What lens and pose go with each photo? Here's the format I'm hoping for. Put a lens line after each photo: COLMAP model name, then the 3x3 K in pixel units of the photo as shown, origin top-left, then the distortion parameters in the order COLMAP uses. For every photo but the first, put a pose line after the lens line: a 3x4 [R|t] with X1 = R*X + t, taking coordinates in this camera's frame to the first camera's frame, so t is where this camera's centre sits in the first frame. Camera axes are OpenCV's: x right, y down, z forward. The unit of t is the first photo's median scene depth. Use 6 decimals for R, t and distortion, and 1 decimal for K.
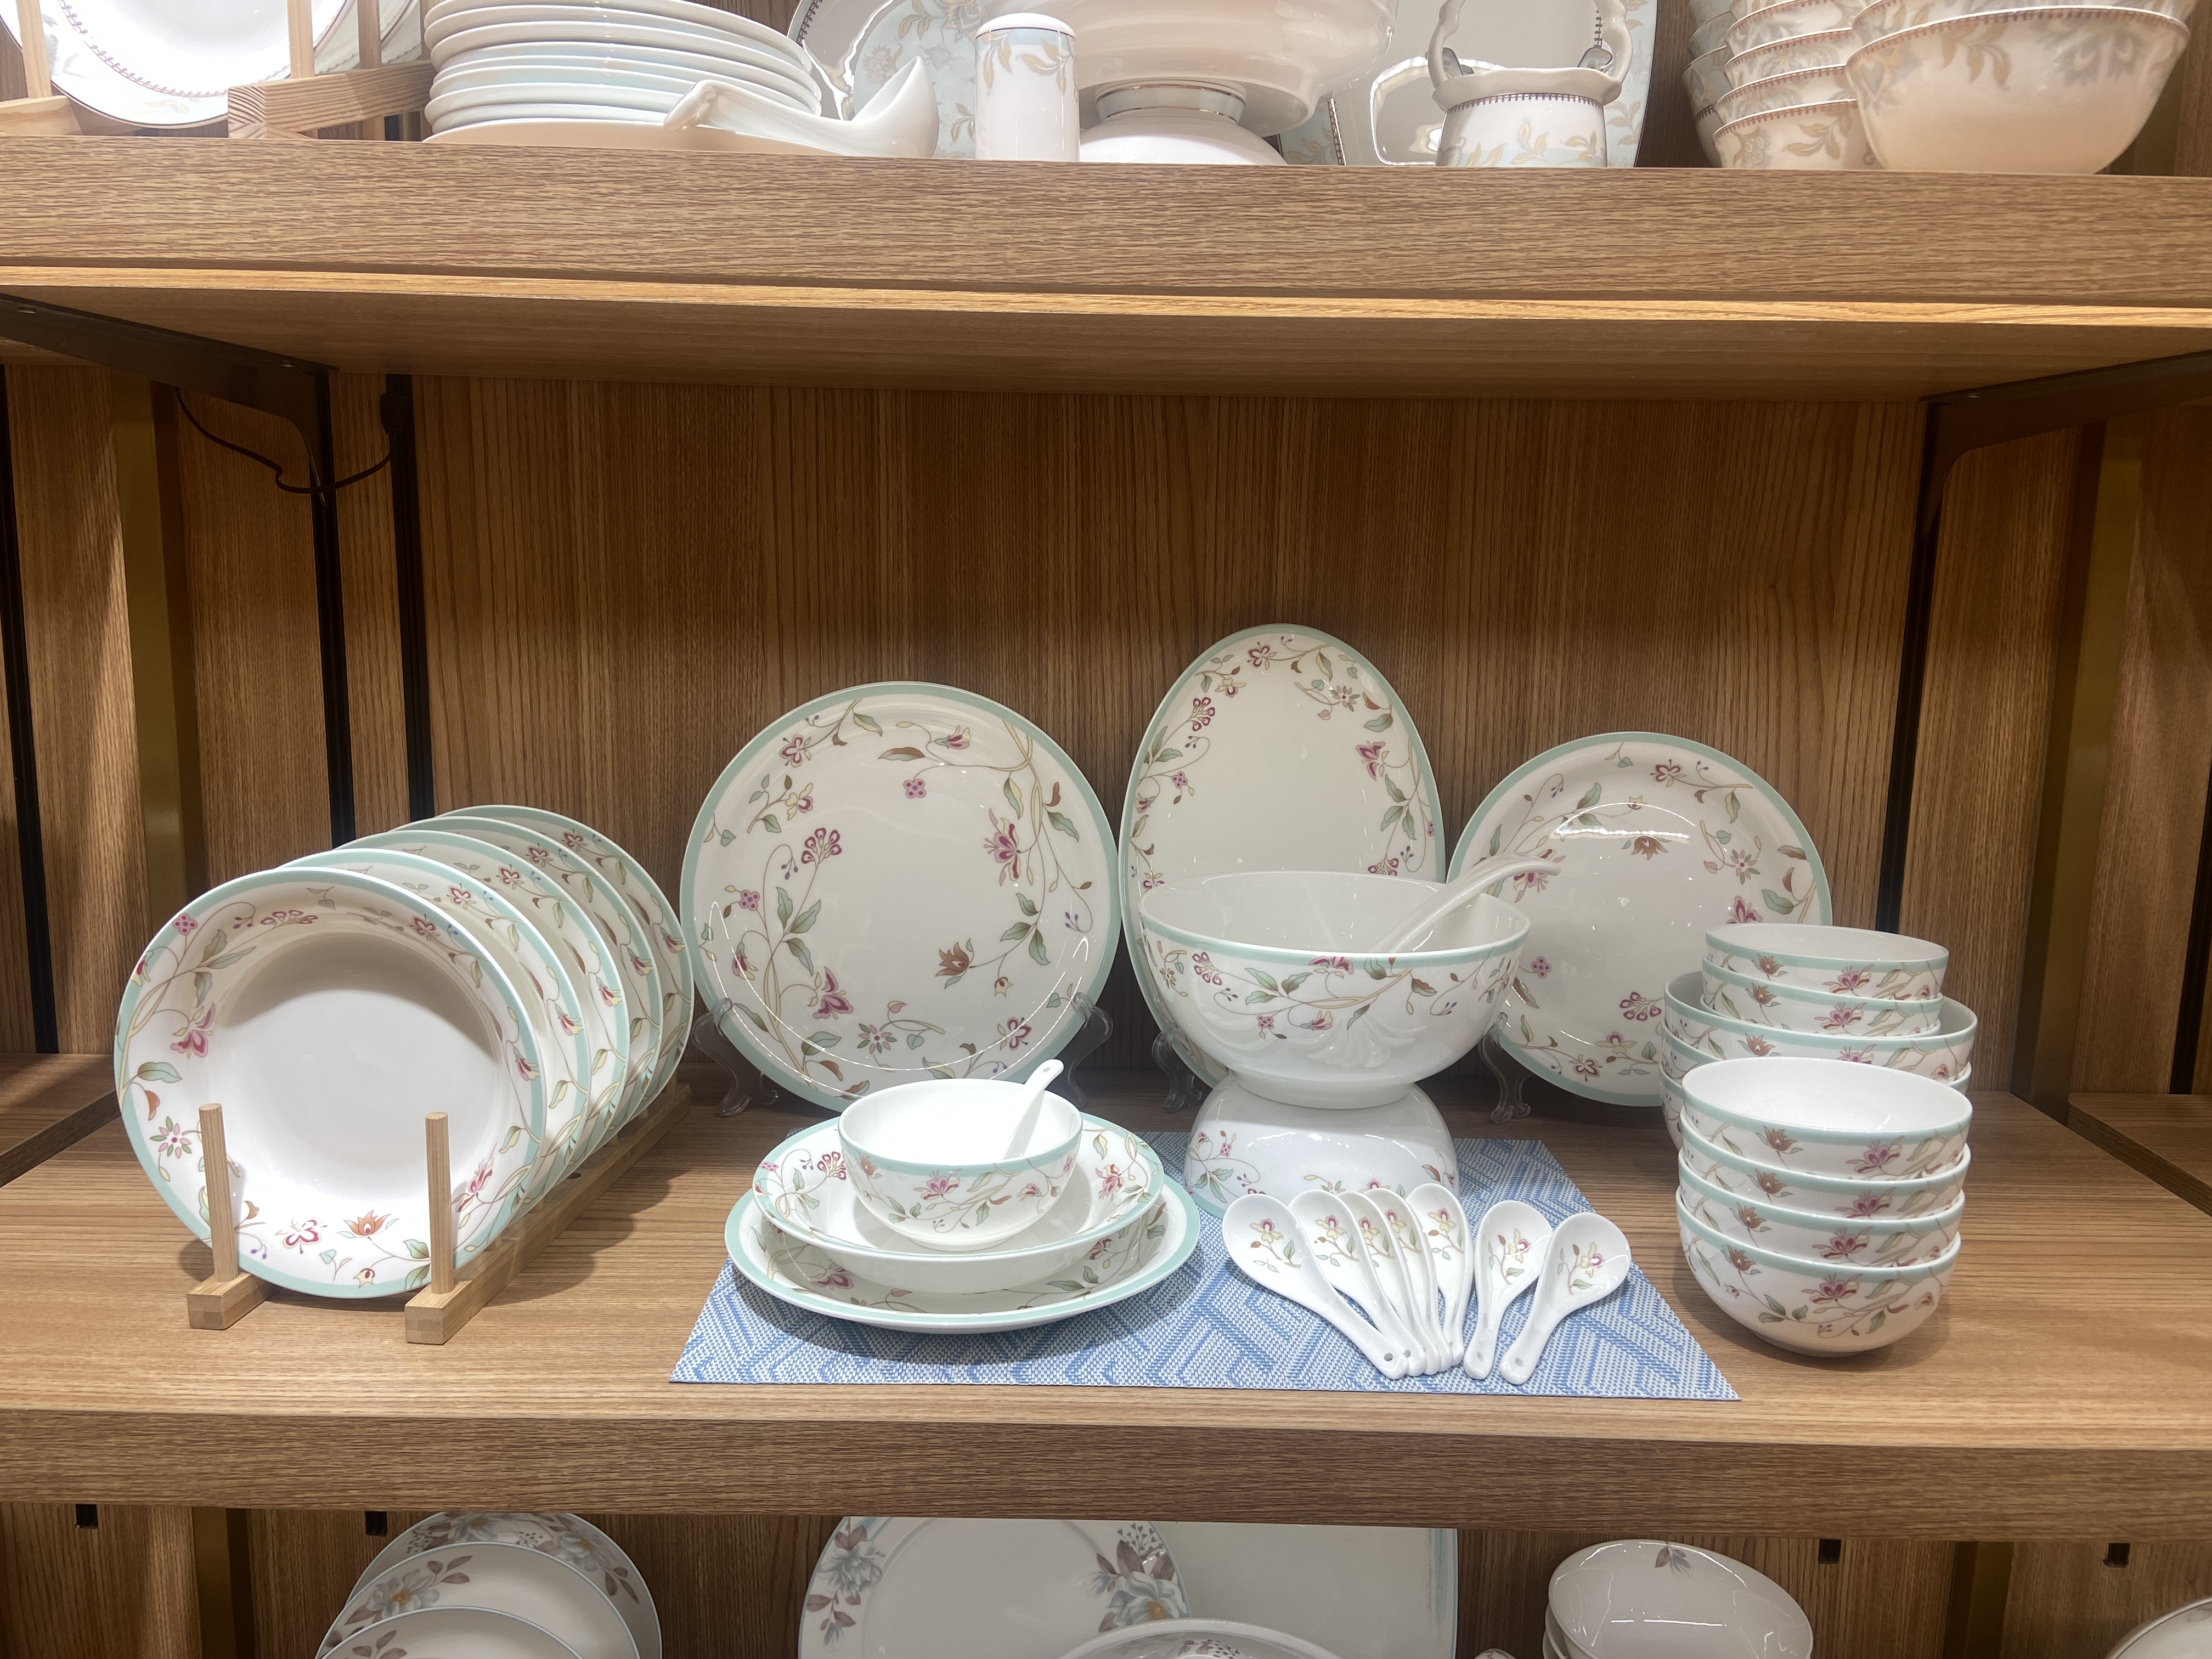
lens RADIAL K [[1683.1, 0, 1105.9], [0, 1683.1, 829.5], [0, 0, 1]] dist [0.057814, -0.021958]
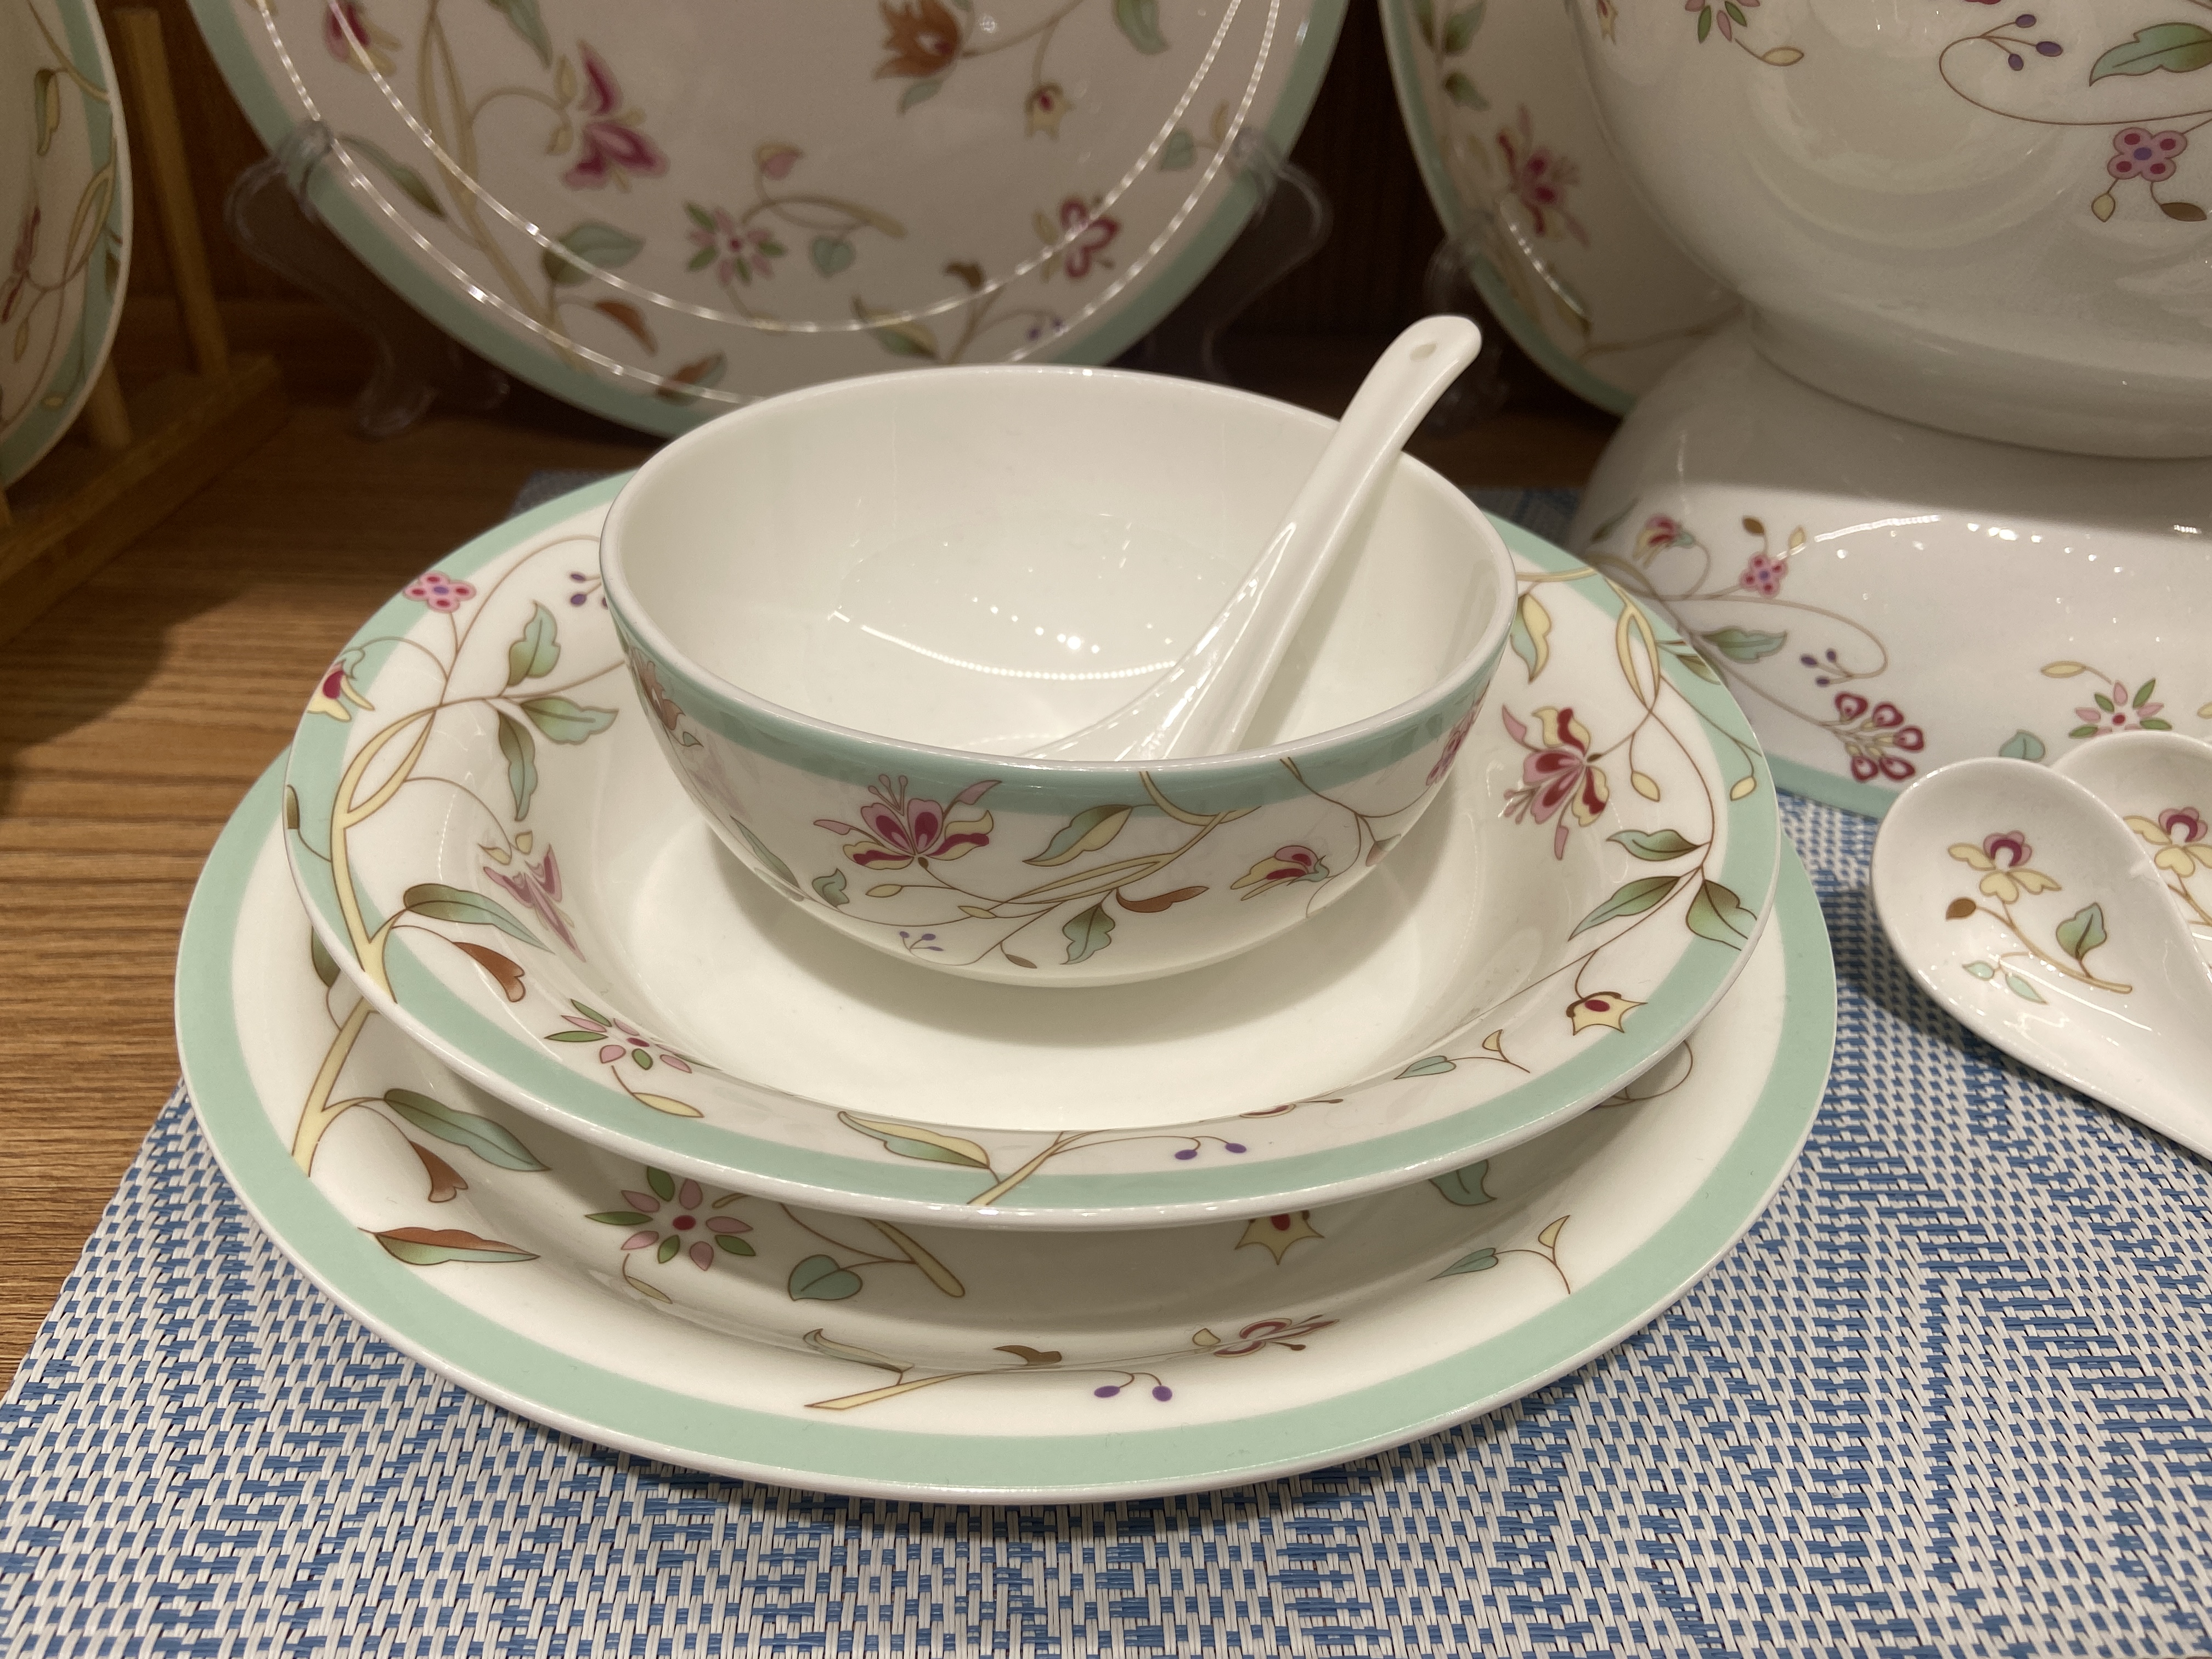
lens RADIAL K [[1683.1, 0, 1092.2], [0, 1683.1, 829.2], [0, 0, 1]] dist [0.057814, -0.021958]
pose [[0.999873, 0.005575, 0.014948, -0.056636], [-0.011400, 0.905144, 0.424951, 0.077606], [-0.011161, -0.425068, 0.905093, 0.578850]]
